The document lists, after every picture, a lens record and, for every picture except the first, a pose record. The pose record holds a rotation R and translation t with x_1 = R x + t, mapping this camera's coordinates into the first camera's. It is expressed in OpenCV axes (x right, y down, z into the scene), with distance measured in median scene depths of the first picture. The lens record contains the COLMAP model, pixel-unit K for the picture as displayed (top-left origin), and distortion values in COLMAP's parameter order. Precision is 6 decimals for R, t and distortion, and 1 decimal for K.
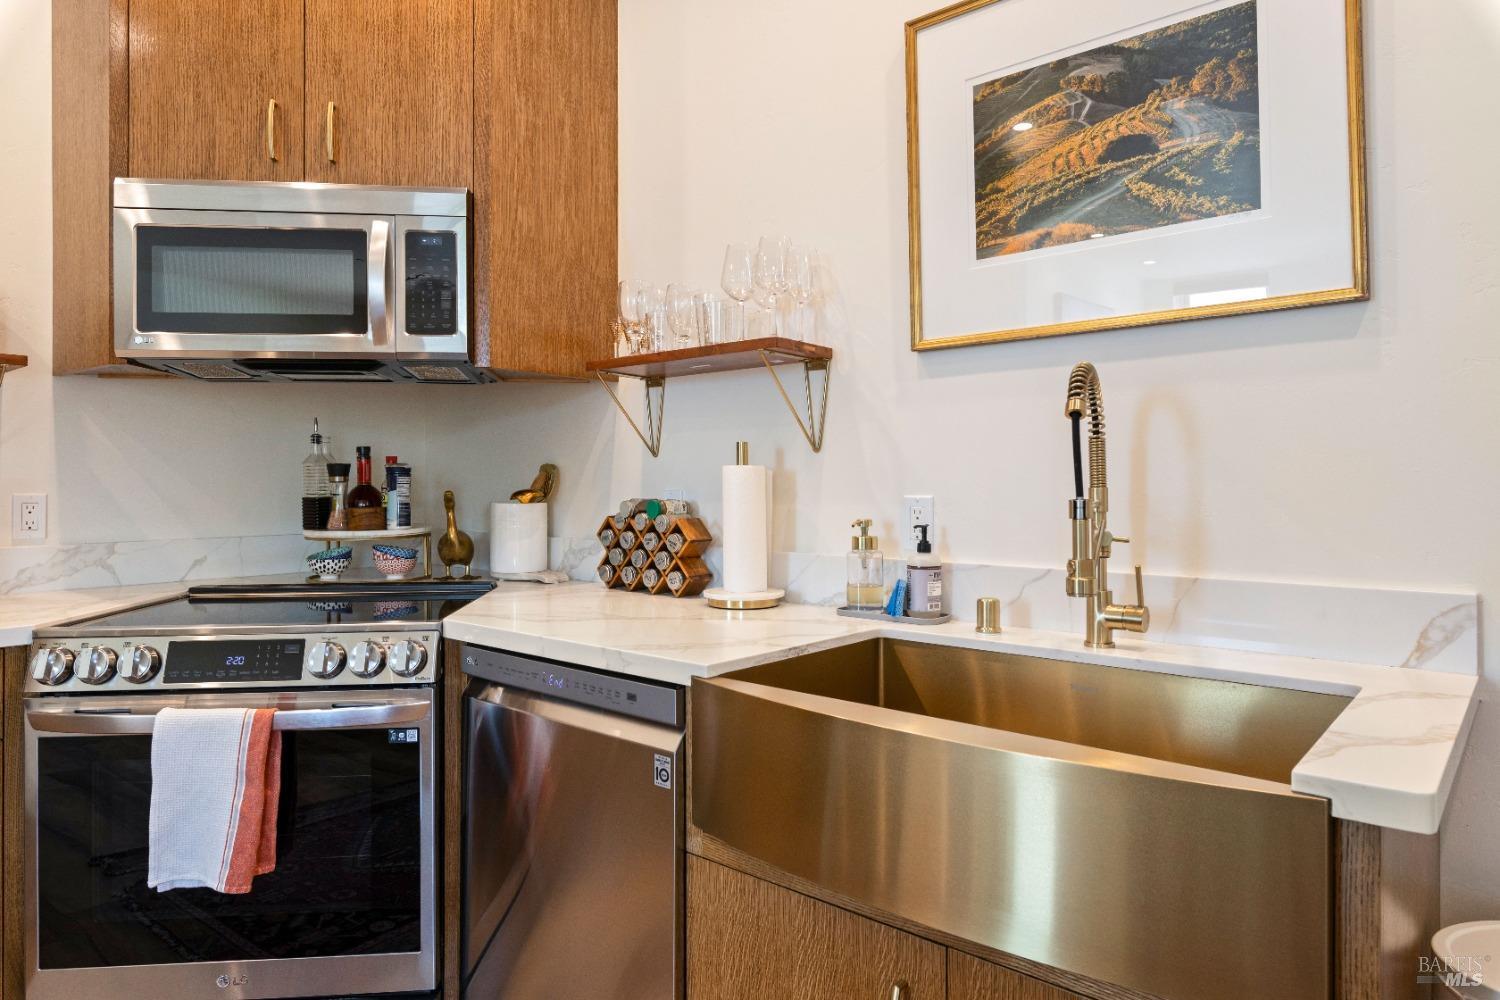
lens RADIAL K [[918.7, 0, 748.9], [0, 918.7, 490.8], [0, 0, 1]] dist [0.002189, -0.001716]
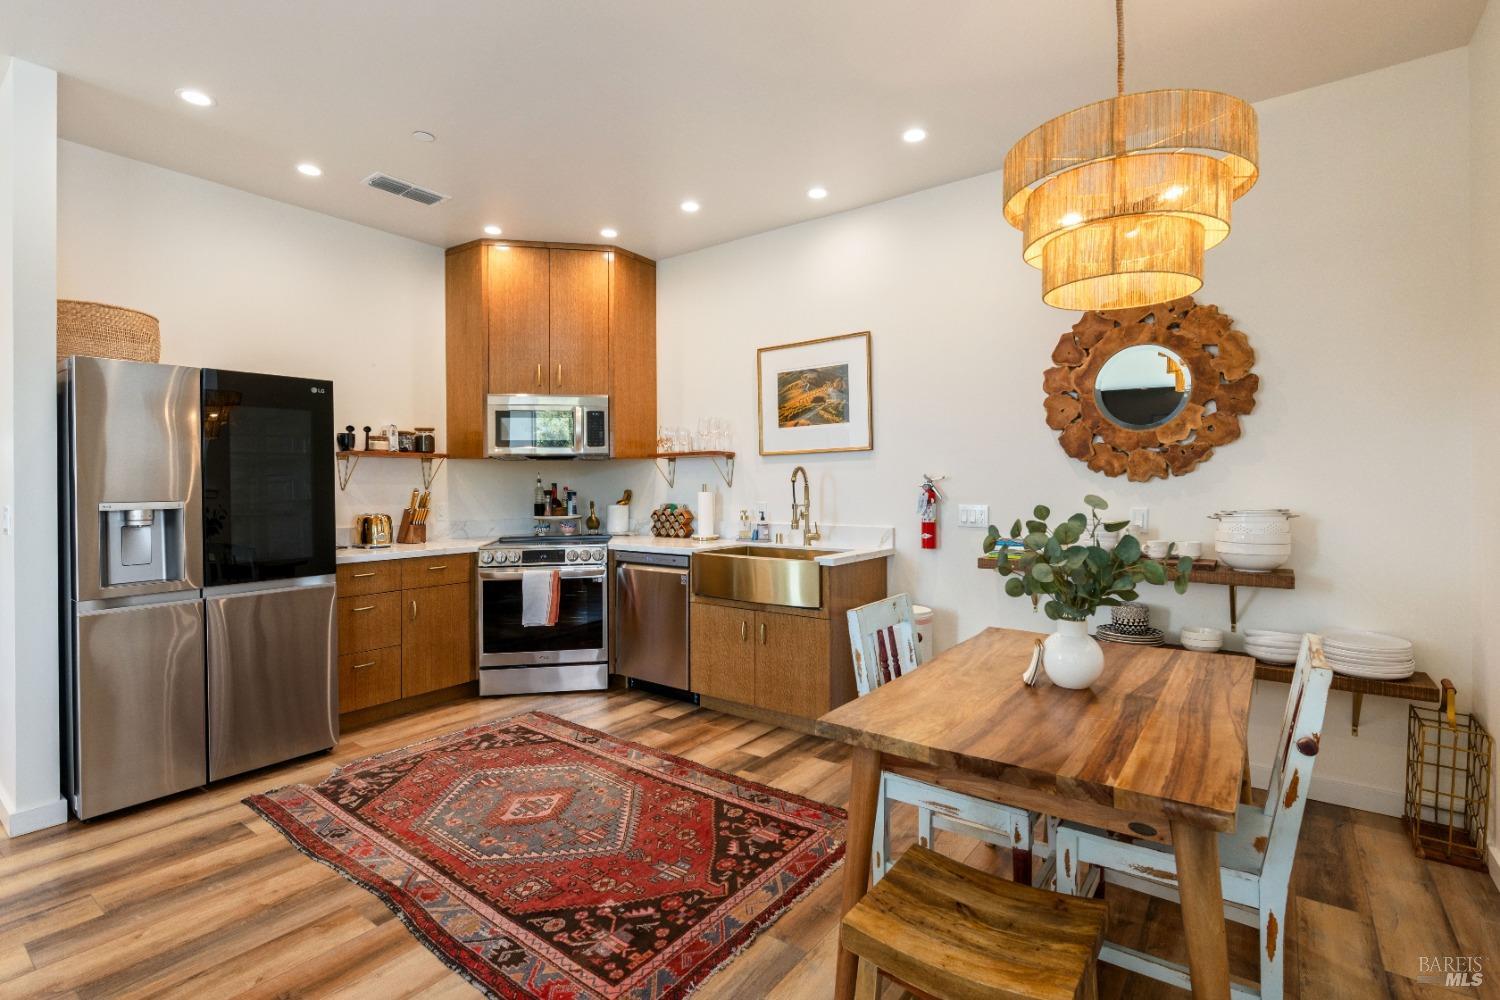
lens RADIAL K [[678.8, 0, 750.0], [0, 678.8, 500.0], [0, 0, 1]] dist [-0.000373, -0.000332]
pose [[0.997913, -0.005139, 0.064364, -0.002580], [0.004649, 0.999959, 0.007762, -0.018460], [-0.064401, -0.007447, 0.997896, -1.175275]]
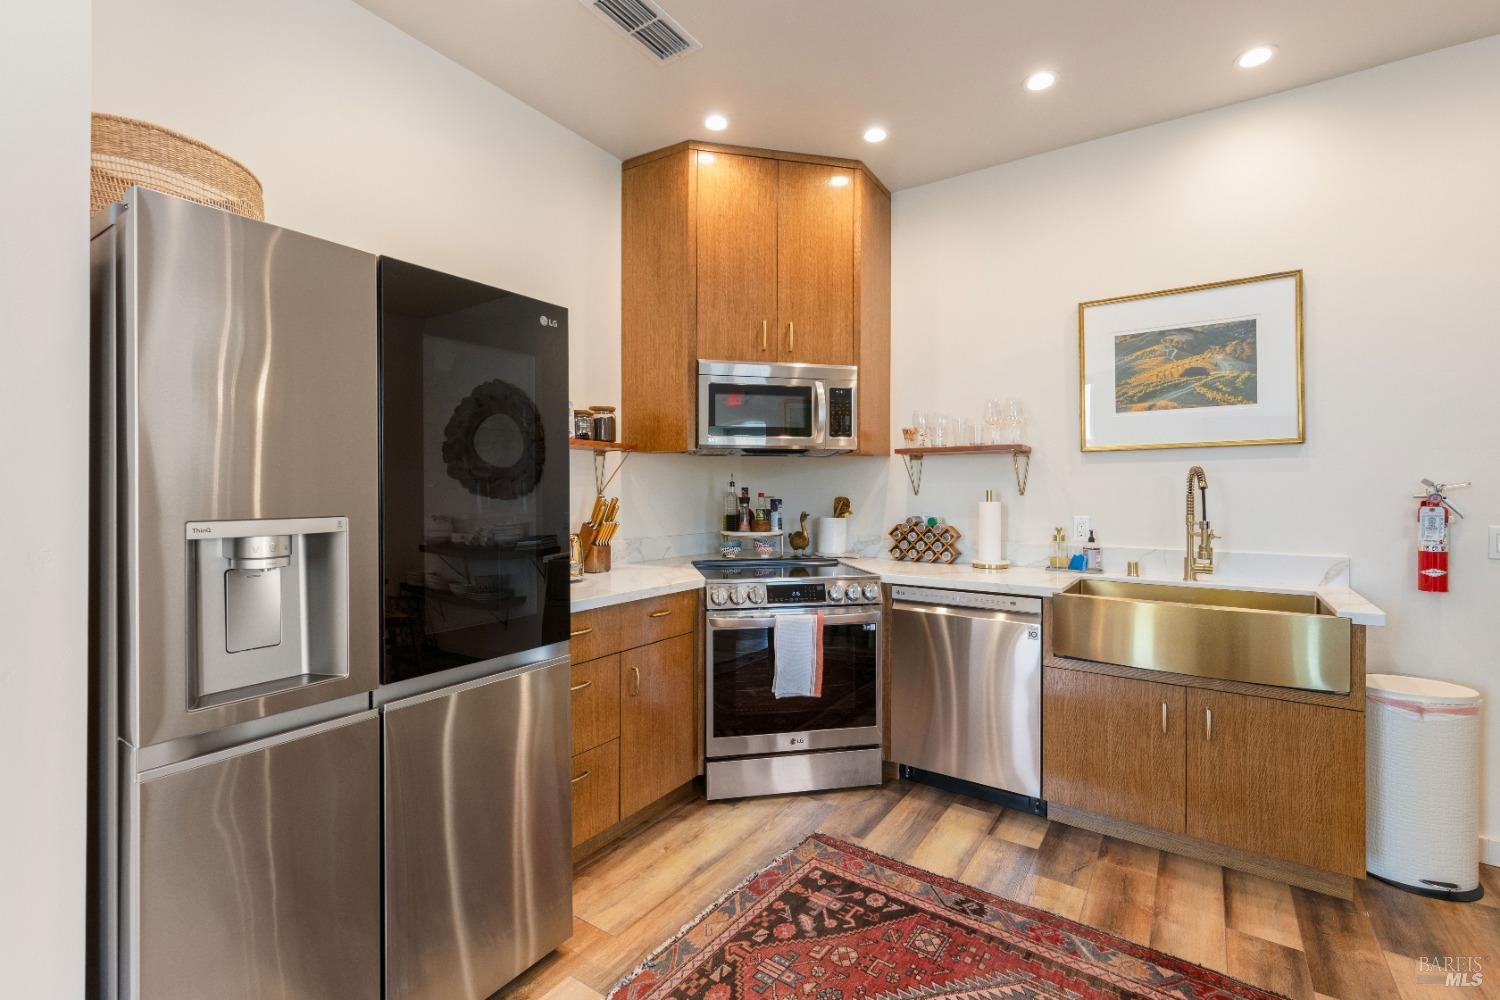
lens RADIAL K [[646.7, 0, 753.5], [0, 646.7, 503.0], [0, 0, 1]] dist [0.000475, 0.000351]
pose [[0.994274, 0.003461, 0.106801, -0.711577], [-0.004019, 0.999979, 0.005008, -0.029641], [-0.106782, -0.005409, 0.994268, -0.430828]]
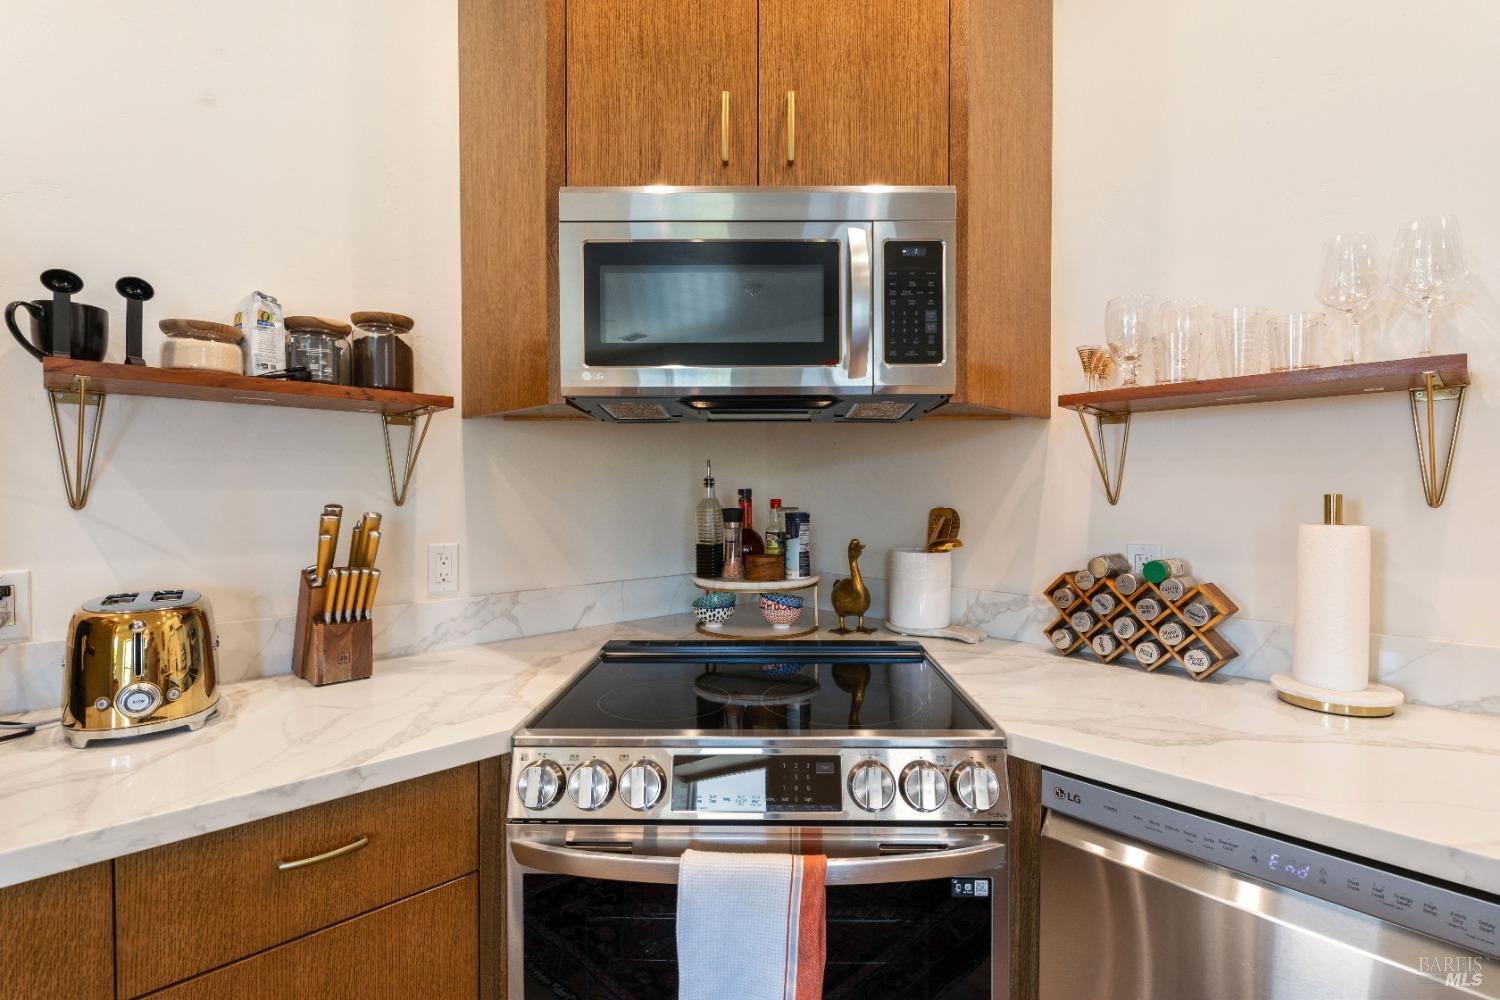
lens RADIAL K [[696.5, 0, 755.0], [0, 696.5, 514.4], [0, 0, 1]] dist [-0.001223, -0.000141]
pose [[0.993953, 0.004906, -0.109692, -0.429680], [-0.002877, 0.999822, 0.018643, -0.045892], [0.109764, -0.018215, 0.993791, 0.361930]]
